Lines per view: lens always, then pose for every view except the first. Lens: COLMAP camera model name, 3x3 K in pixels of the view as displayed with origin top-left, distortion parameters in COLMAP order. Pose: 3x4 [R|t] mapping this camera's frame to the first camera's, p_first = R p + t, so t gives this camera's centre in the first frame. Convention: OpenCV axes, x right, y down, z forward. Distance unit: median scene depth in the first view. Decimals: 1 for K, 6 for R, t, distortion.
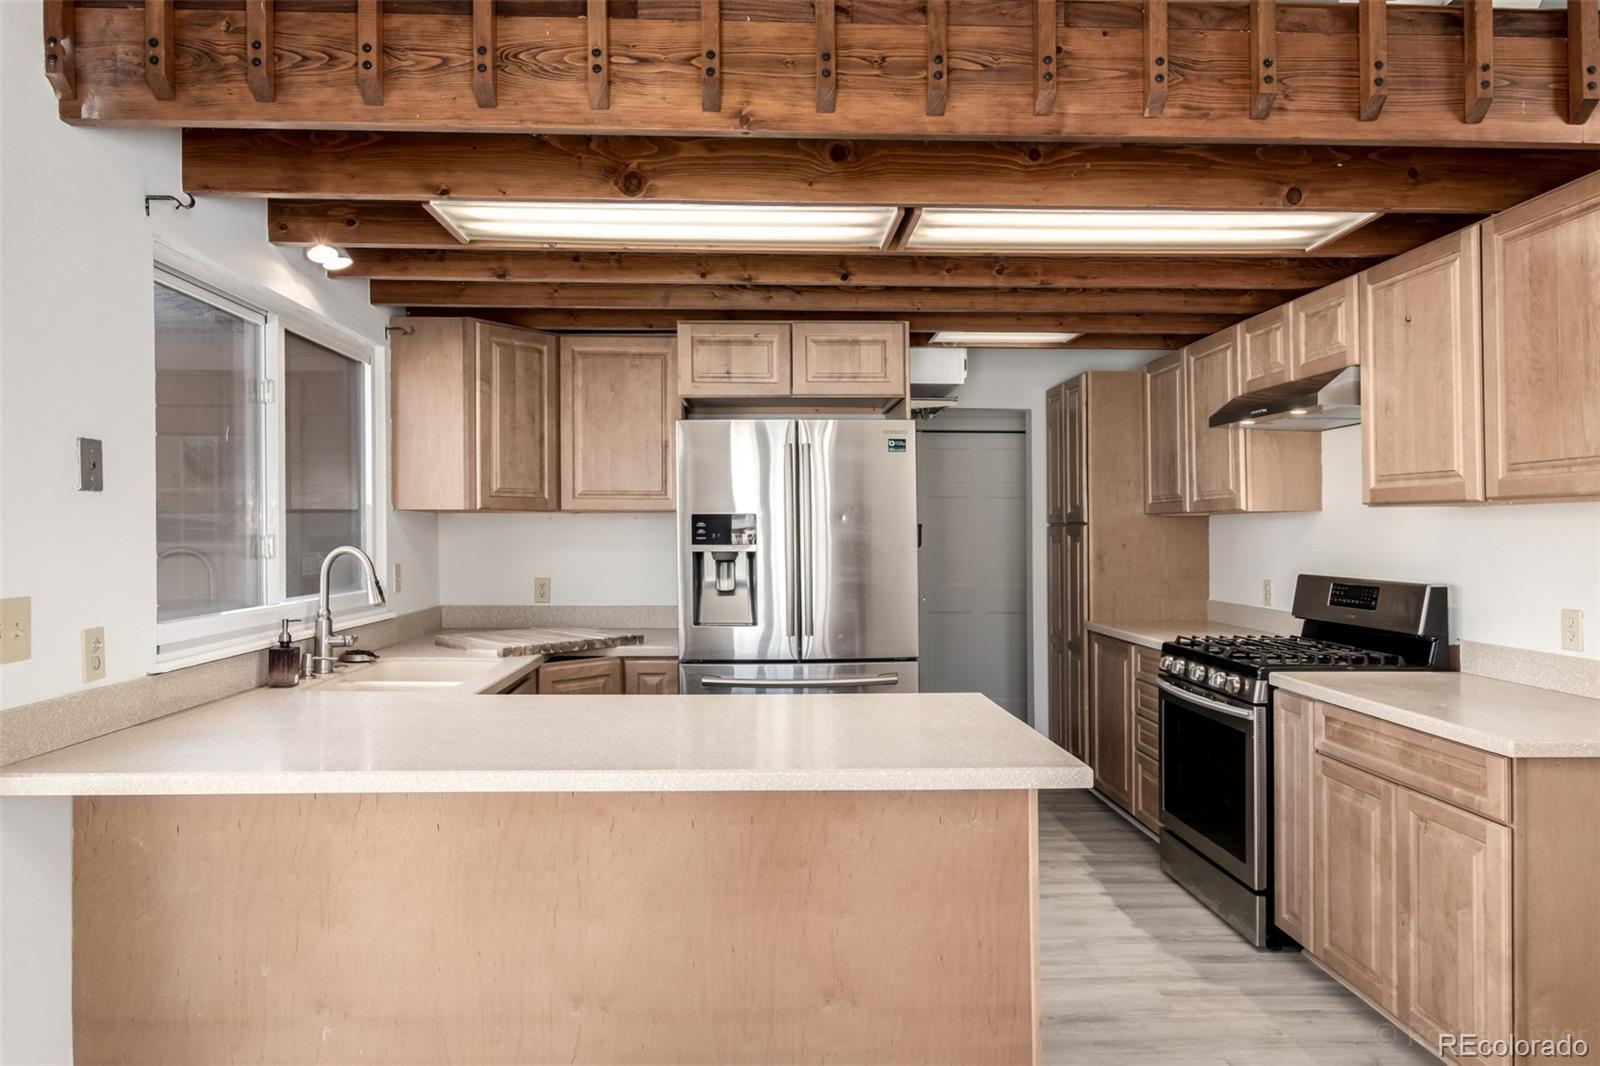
lens RADIAL K [[1009.8, 0, 795.2], [0, 1009.8, 534.2], [0, 0, 1]] dist [0.008676, -0.000923]
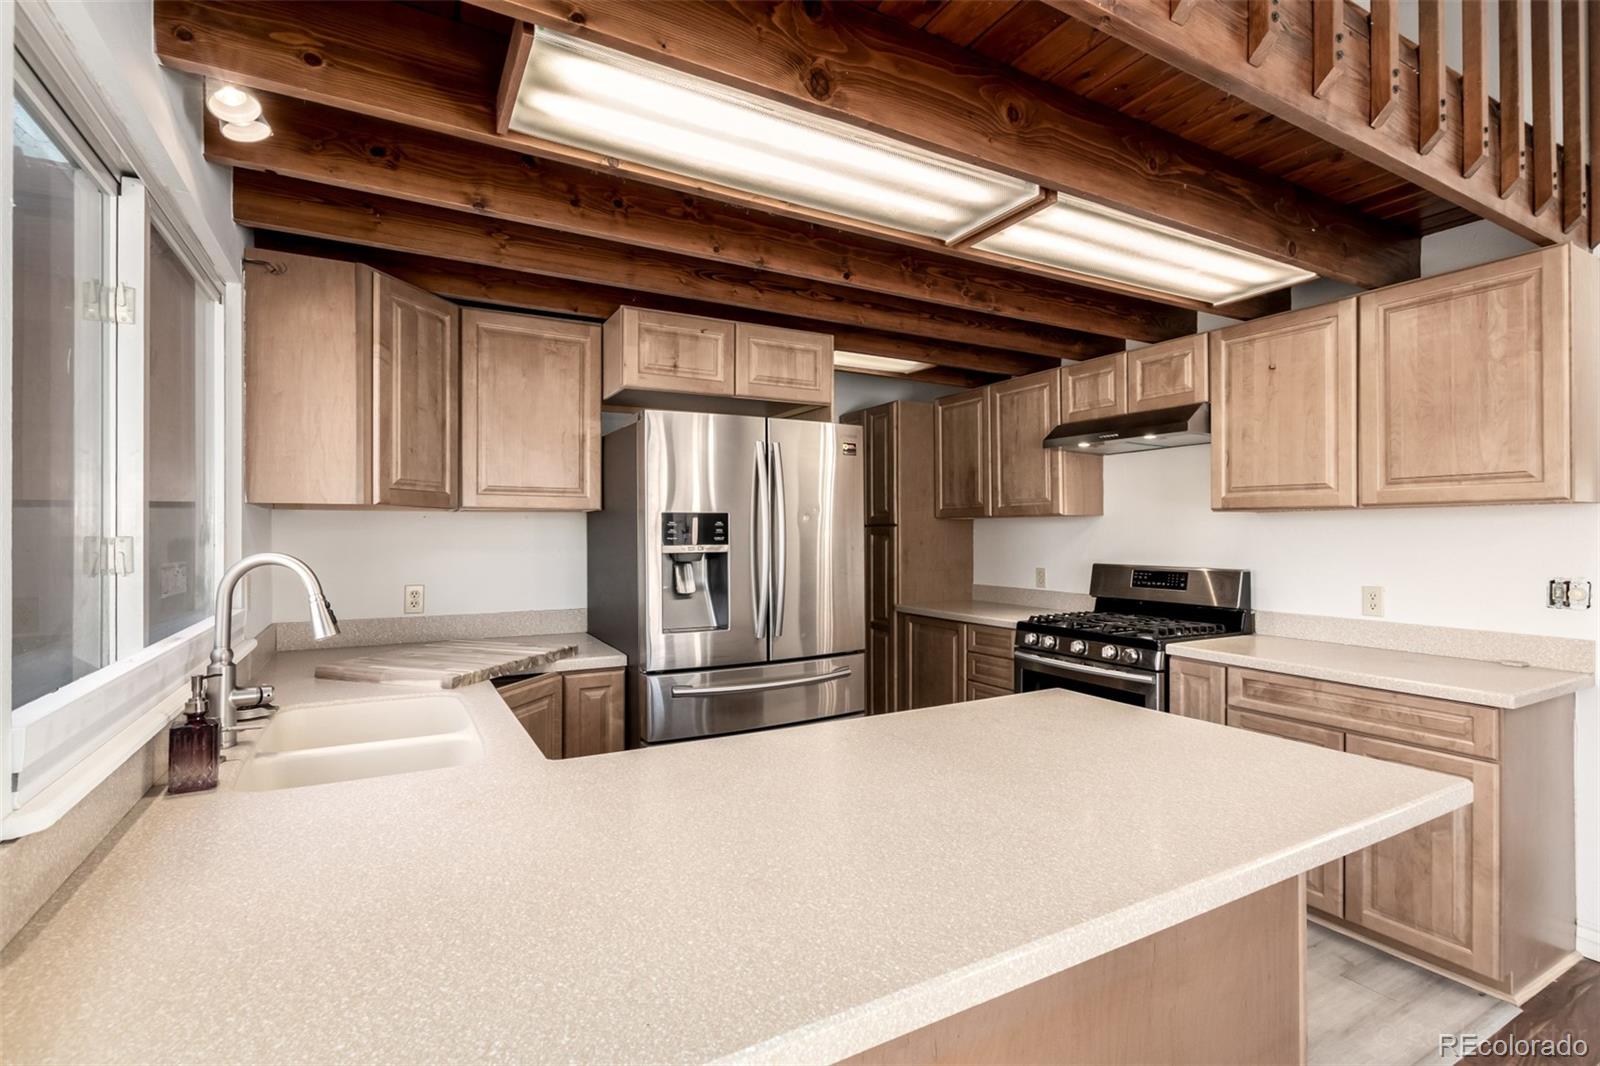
lens RADIAL K [[738.4, 0, 800.7], [0, 738.4, 526.9], [0, 0, 1]] dist [0.004403, -0.001410]
pose [[0.893695, 0.002011, 0.448670, -0.305766], [0.003087, 0.999939, -0.010632, 0.000977], [-0.448664, 0.010887, 0.893634, 0.355619]]
